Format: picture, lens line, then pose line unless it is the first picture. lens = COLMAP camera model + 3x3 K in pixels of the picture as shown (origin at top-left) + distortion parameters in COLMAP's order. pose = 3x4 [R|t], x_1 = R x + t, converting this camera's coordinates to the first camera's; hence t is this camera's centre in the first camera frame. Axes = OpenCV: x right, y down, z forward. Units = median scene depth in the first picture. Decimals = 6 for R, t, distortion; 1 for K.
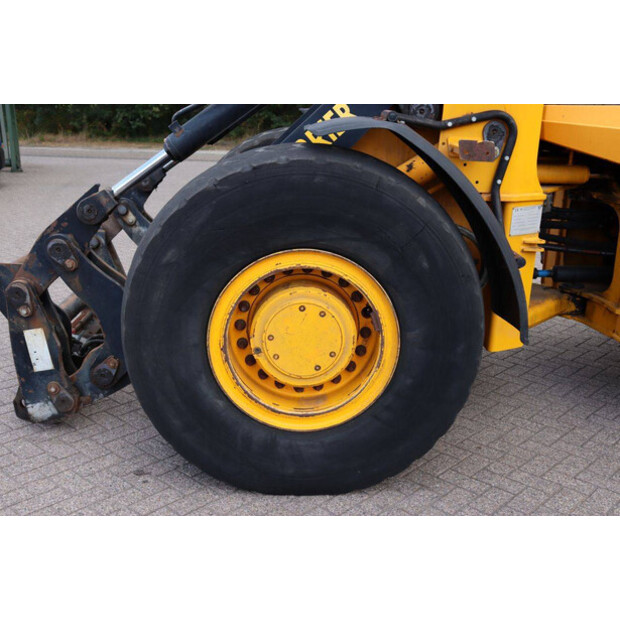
lens RADIAL K [[808.2, 0, 310.0], [0, 808.2, 310.0], [0, 0, 1]] dist [0.025237, 0.055584]
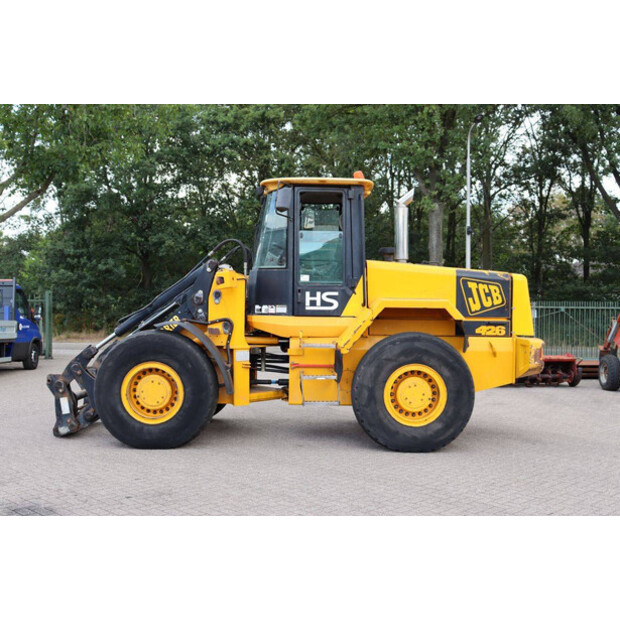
lens RADIAL K [[808.2, 0, 310.0], [0, 808.2, 310.0], [0, 0, 1]] dist [0.025237, 0.055584]
pose [[0.999756, -0.006056, -0.021261, 0.579173], [0.000807, 0.971093, -0.238699, 0.413848], [0.022092, 0.238623, 0.970861, -1.799034]]
